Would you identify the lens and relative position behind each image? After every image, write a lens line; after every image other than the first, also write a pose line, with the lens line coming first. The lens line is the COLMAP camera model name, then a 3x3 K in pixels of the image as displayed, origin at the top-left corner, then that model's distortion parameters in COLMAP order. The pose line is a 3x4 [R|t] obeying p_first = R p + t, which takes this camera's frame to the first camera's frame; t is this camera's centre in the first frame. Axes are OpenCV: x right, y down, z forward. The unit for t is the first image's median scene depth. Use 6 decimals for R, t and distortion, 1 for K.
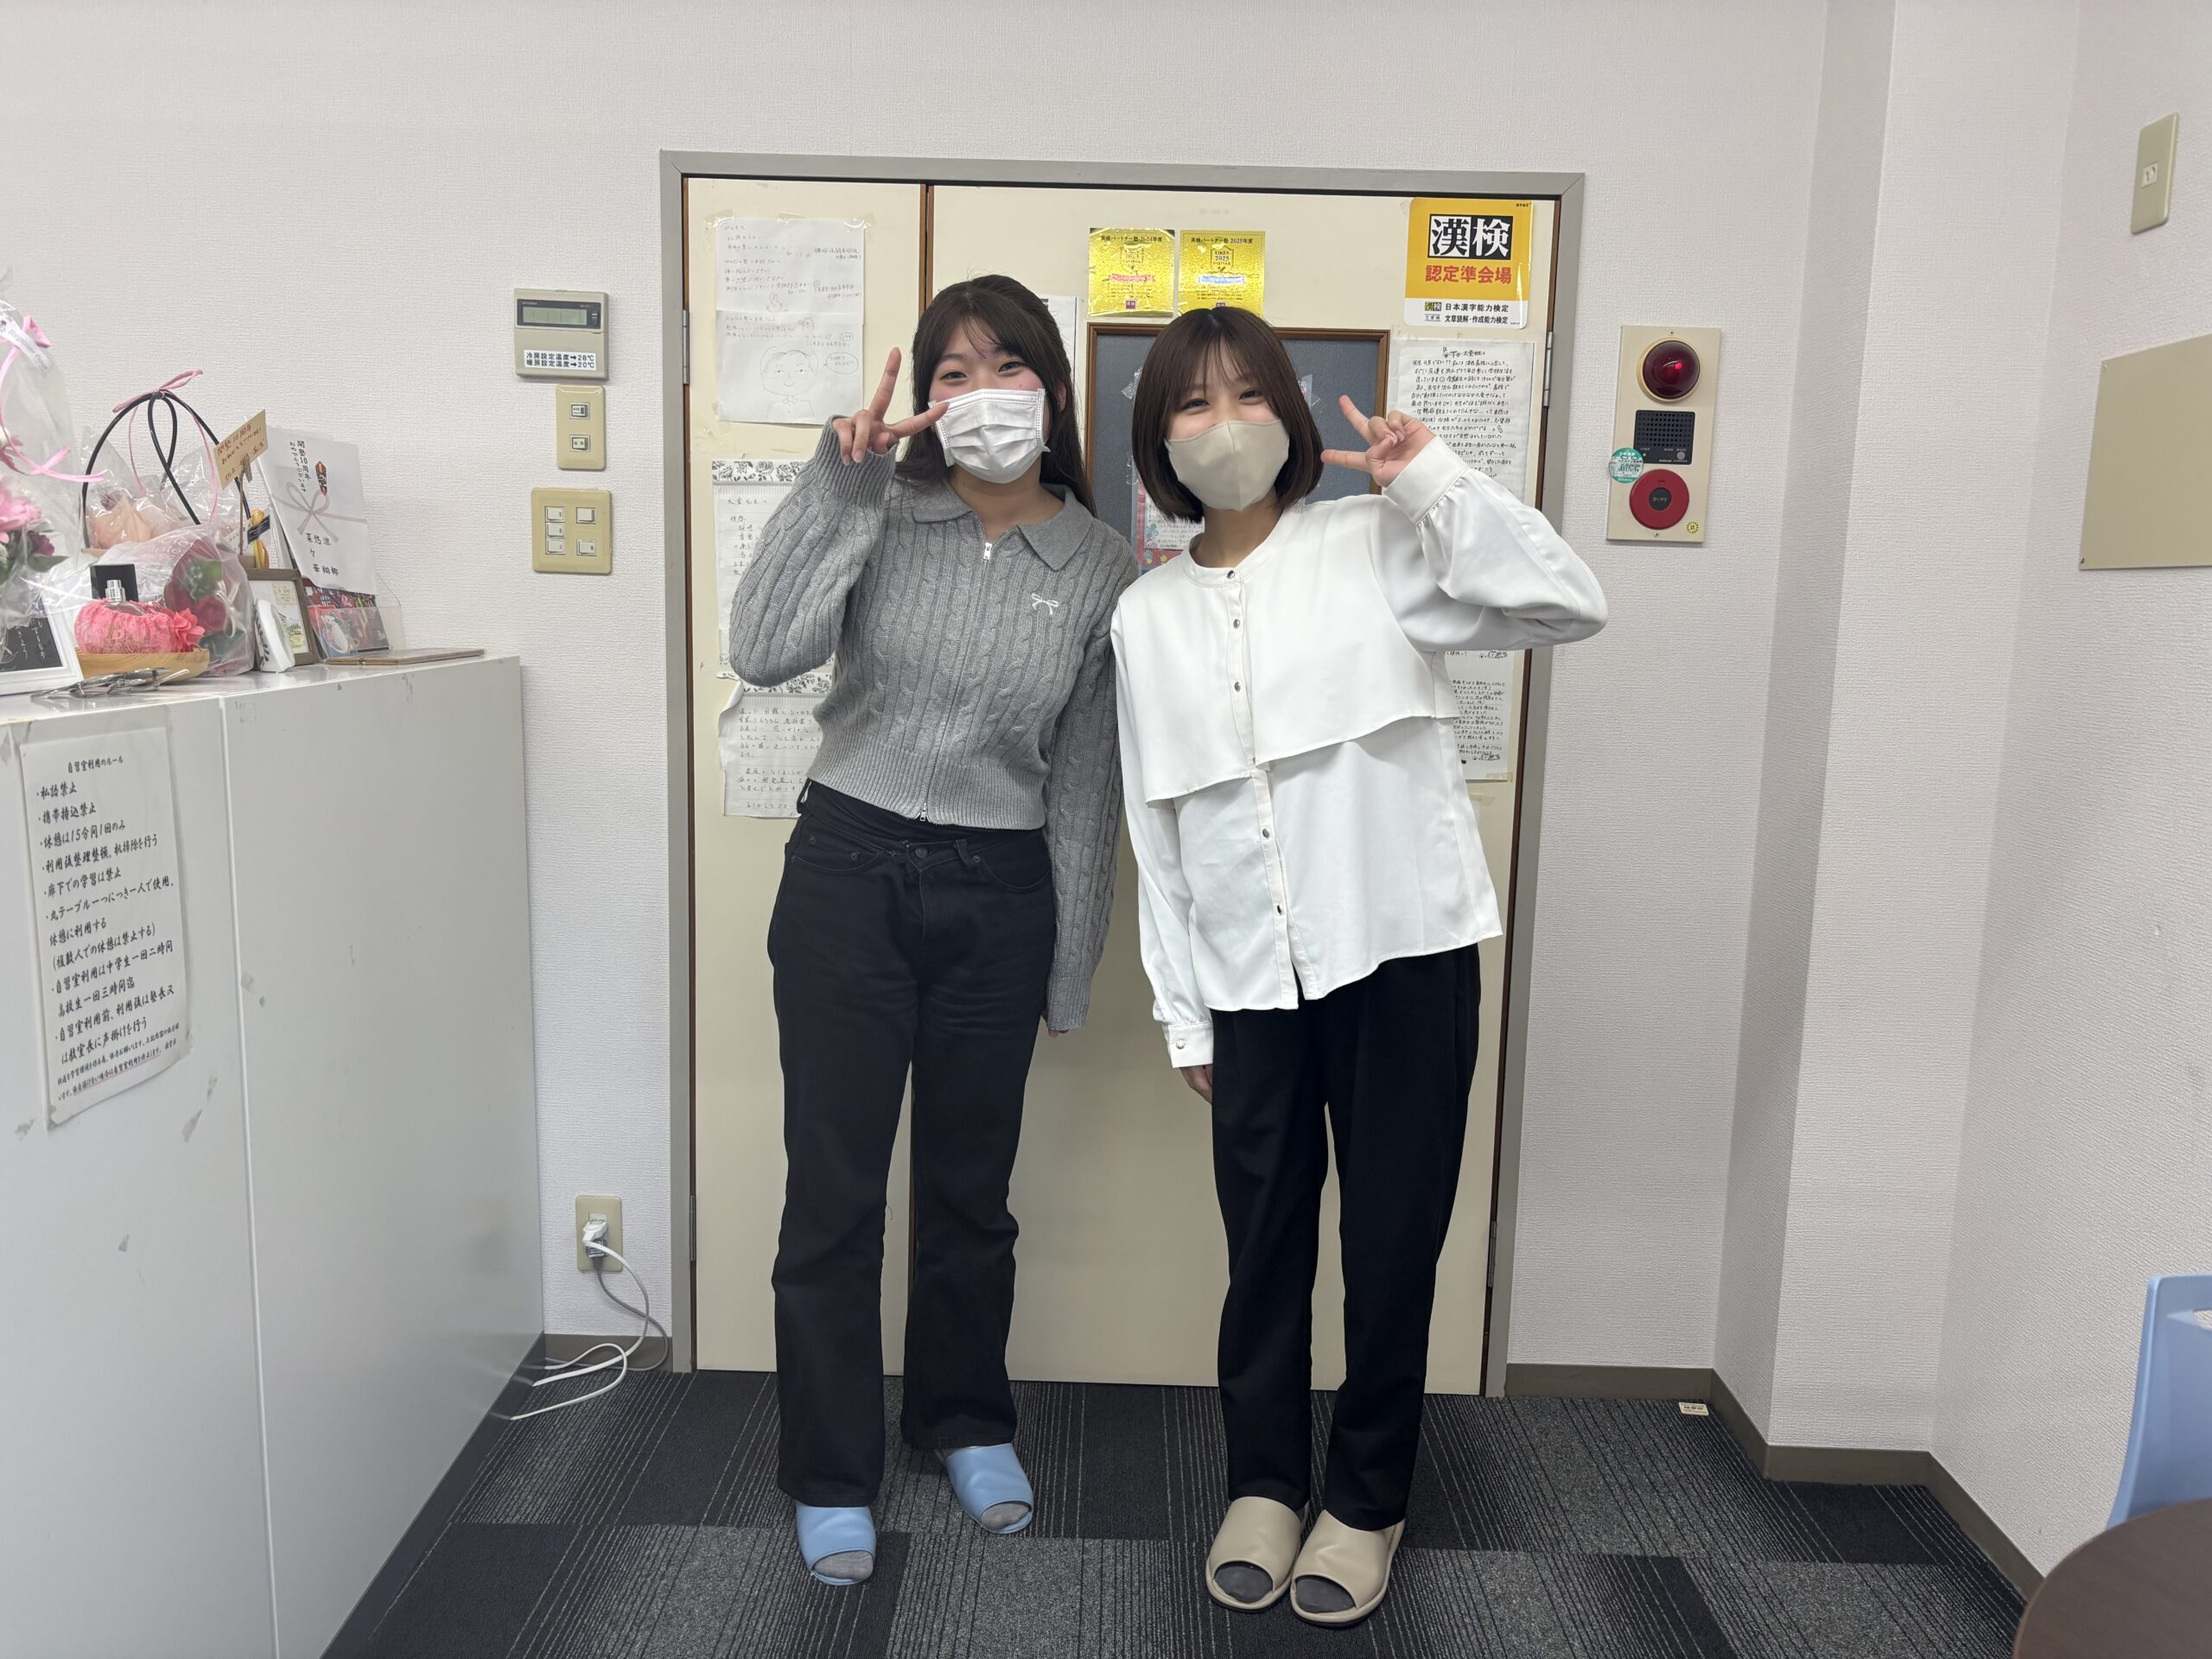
lens RADIAL K [[1684.6, 0, 1104.2], [0, 1684.6, 850.2], [0, 0, 1]] dist [0.029932, -0.033090]
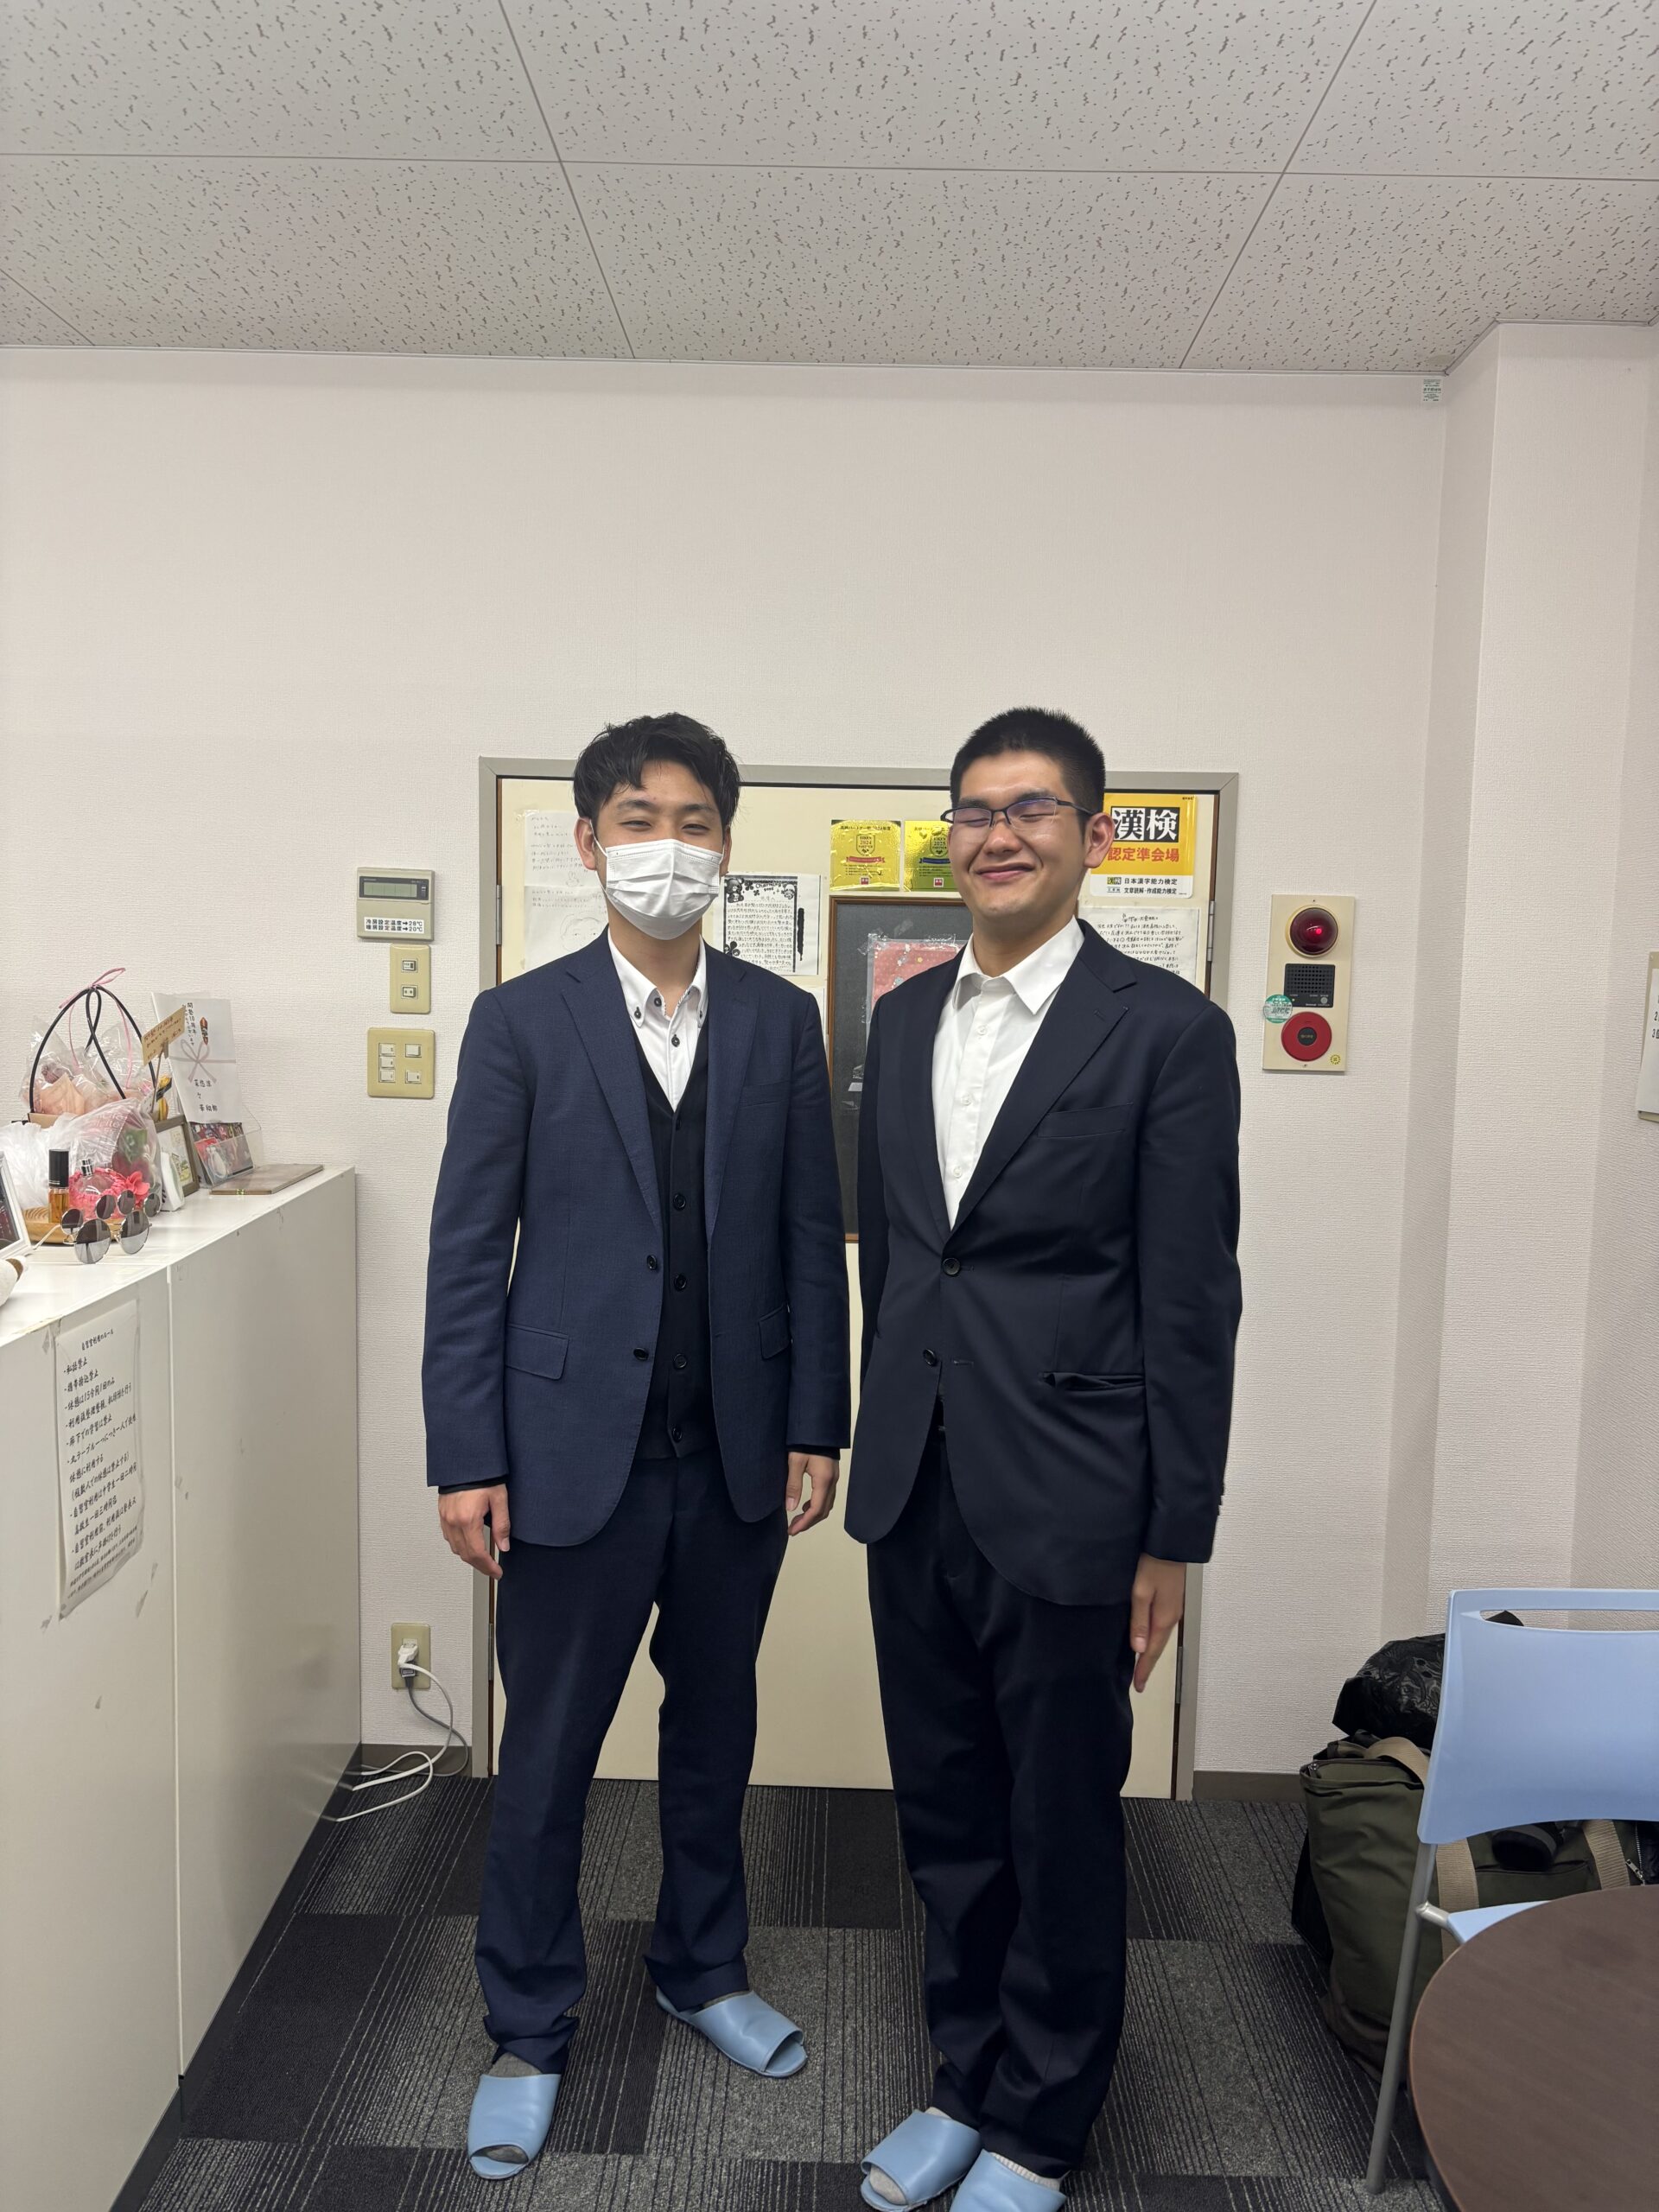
lens RADIAL K [[1684.6, 0, 819.8], [0, 1684.6, 1106.7], [0, 0, 1]] dist [0.029932, -0.033090]
pose [[0.999936, -0.002113, -0.011097, -0.003653], [0.001452, 0.998241, -0.059261, -0.088643], [0.011202, 0.059241, 0.998181, -0.198817]]
